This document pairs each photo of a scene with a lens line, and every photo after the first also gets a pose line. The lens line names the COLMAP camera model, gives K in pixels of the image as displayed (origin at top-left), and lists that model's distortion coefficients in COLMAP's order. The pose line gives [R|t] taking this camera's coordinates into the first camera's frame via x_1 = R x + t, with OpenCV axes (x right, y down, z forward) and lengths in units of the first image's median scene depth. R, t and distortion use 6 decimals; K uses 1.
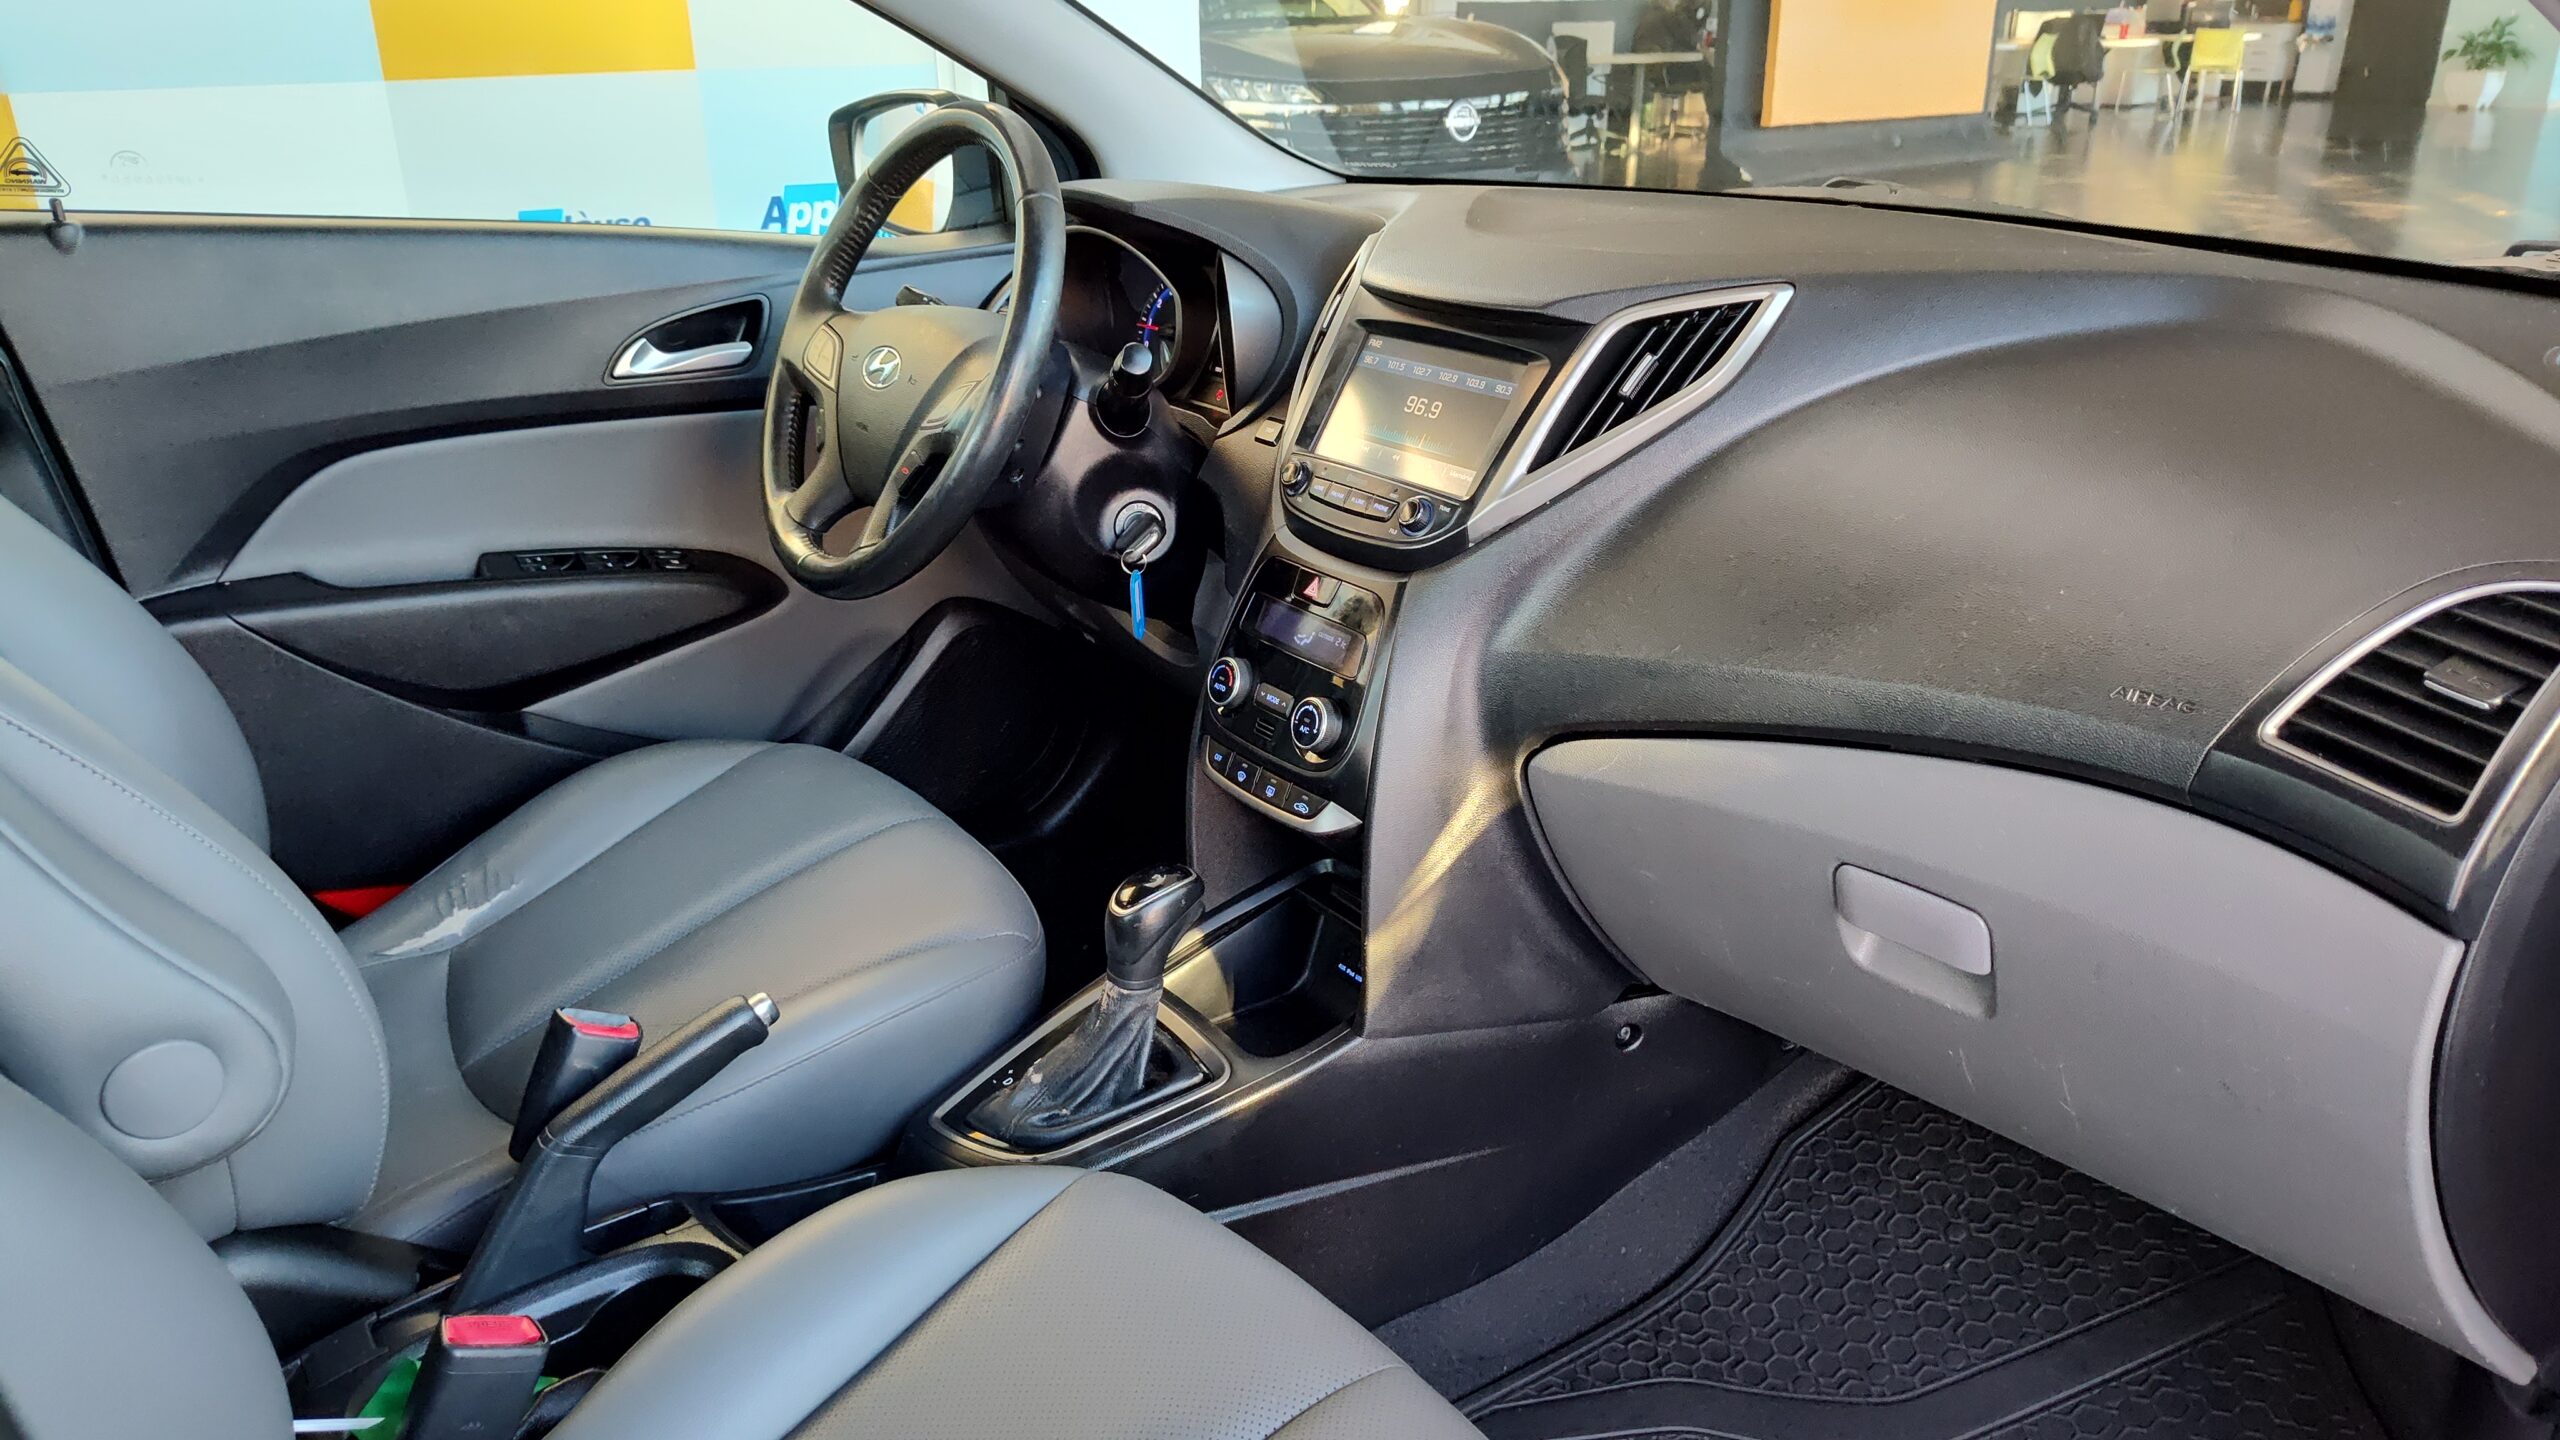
lens RADIAL K [[1732.7, 0, 1271.8], [0, 1732.7, 725.6], [0, 0, 1]] dist [0.006750, -0.043649]
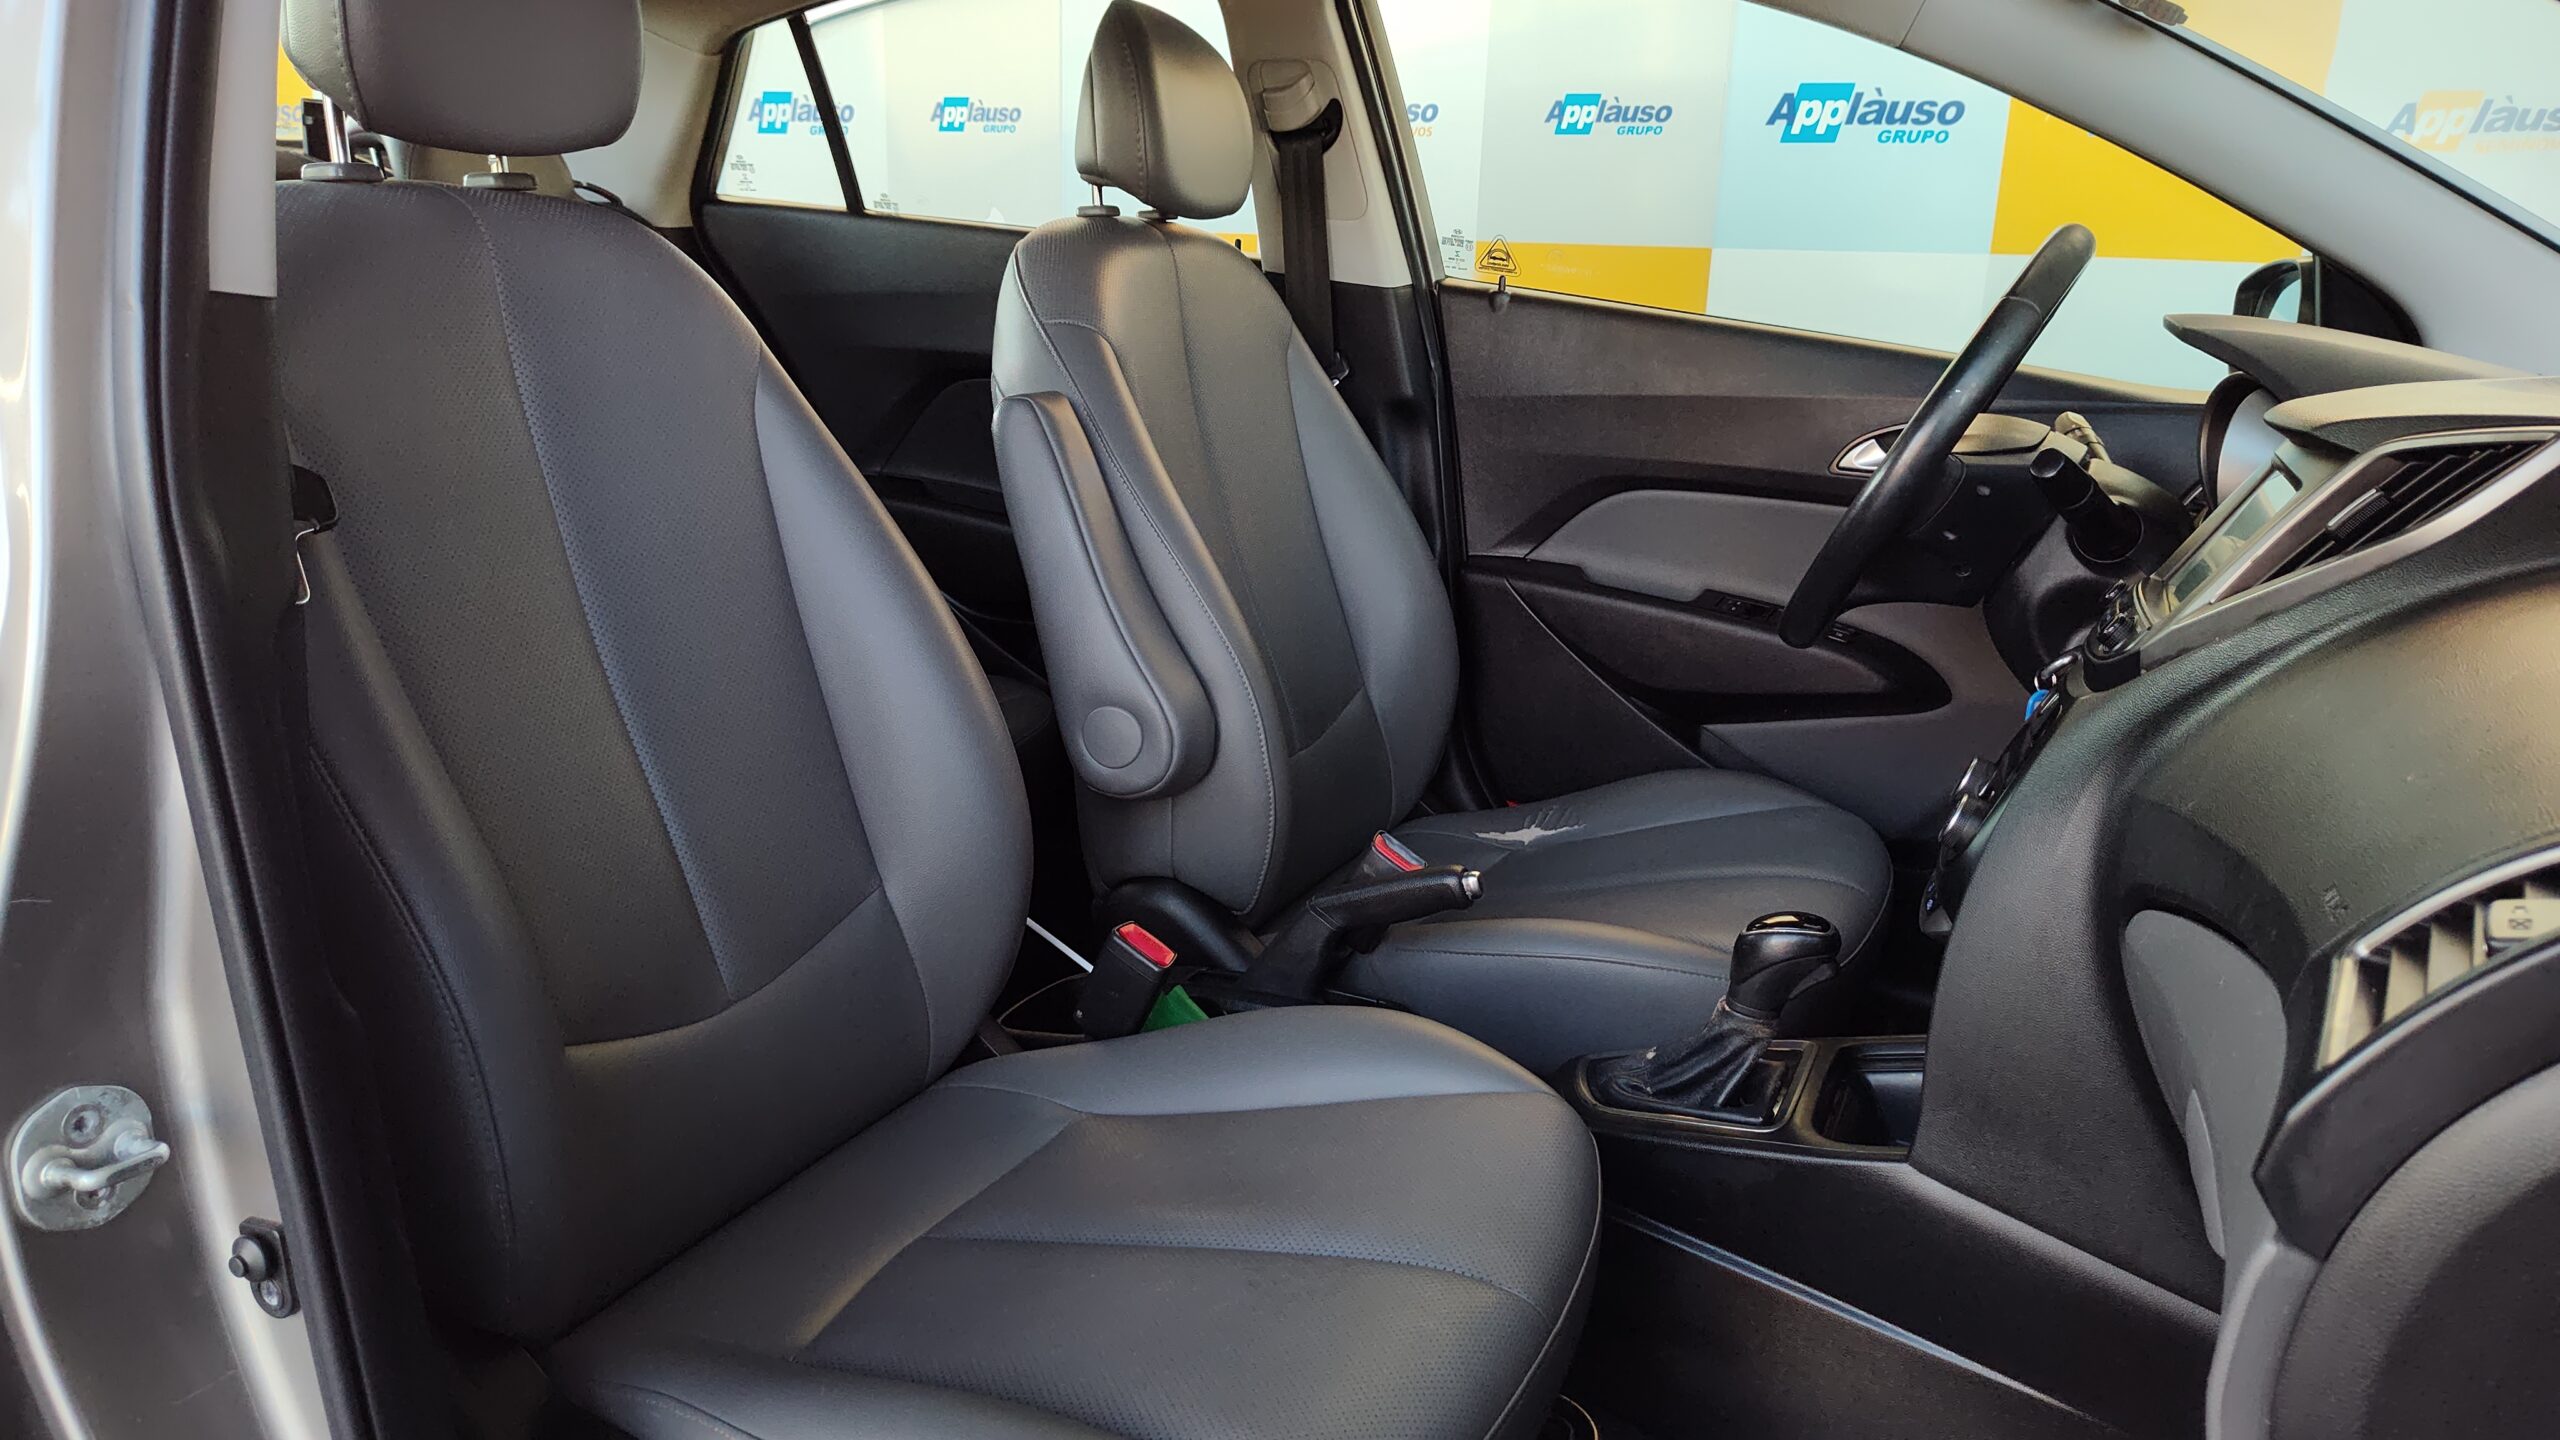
lens RADIAL K [[1732.7, 0, 1271.8], [0, 1732.7, 725.6], [0, 0, 1]] dist [0.006750, -0.043649]
pose [[0.489975, 0.254409, -0.833787, 0.483675], [-0.363196, 0.929076, 0.070052, 0.017632], [0.792473, 0.268504, 0.547624, 0.116939]]
